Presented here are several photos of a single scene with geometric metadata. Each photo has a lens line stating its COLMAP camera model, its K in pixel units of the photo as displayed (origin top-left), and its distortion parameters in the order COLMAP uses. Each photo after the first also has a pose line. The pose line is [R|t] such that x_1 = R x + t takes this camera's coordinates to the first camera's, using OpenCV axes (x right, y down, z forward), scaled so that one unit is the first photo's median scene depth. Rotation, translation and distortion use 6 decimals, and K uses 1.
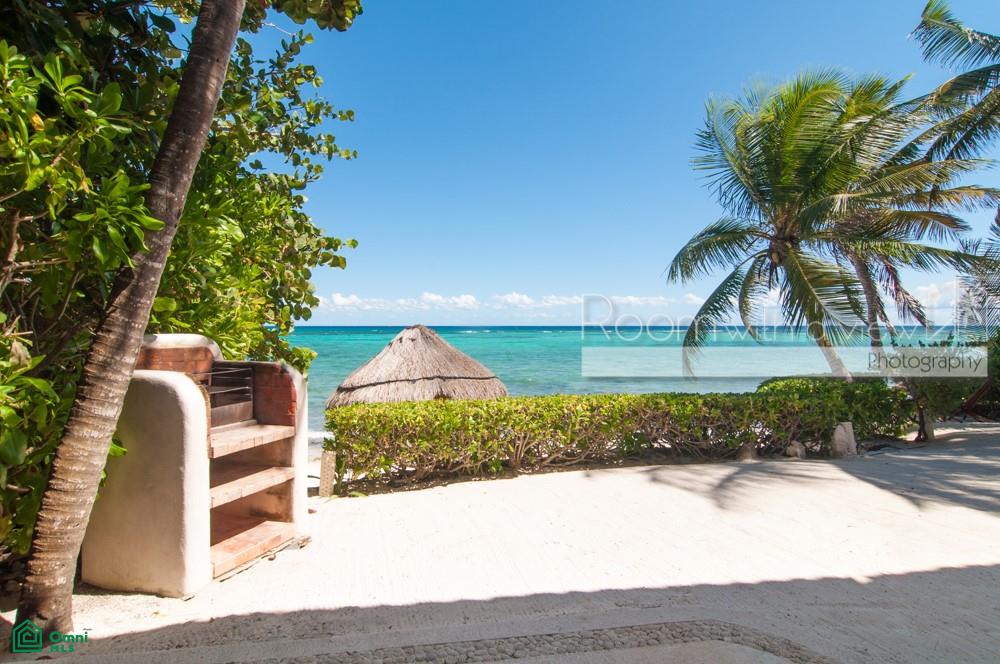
lens RADIAL K [[539.1, 0, 499.2], [0, 539.1, 338.3], [0, 0, 1]] dist [0.001041, 0.001692]
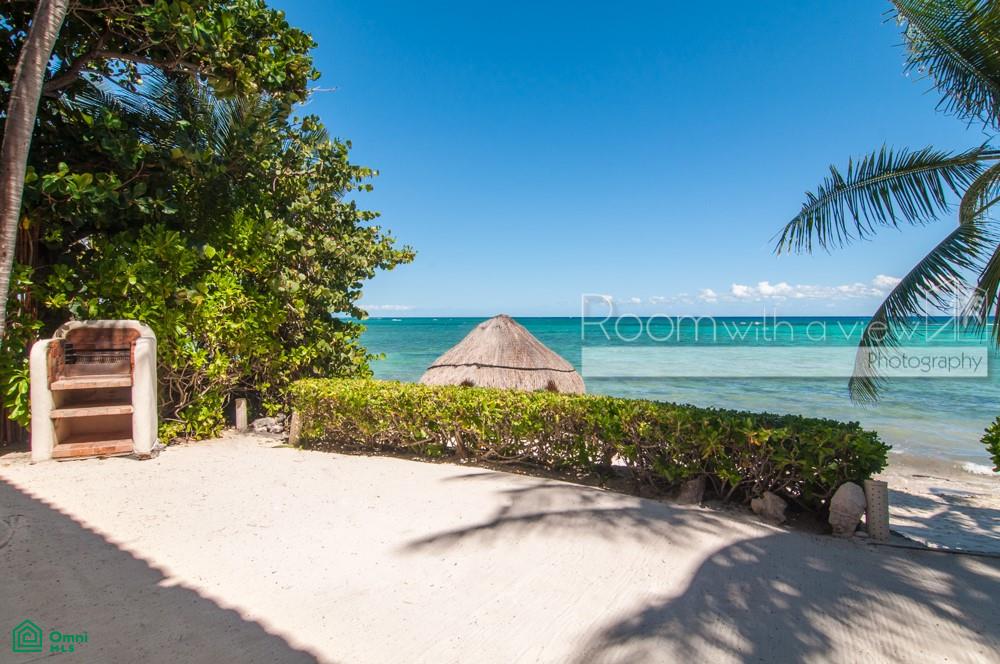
lens RADIAL K [[539.1, 0, 499.2], [0, 539.1, 338.3], [0, 0, 1]] dist [0.001041, 0.001692]
pose [[0.733820, 0.028558, -0.678744, 0.791565], [-0.016302, 0.999569, 0.024431, -0.006551], [0.679149, -0.006863, 0.733969, 0.320980]]
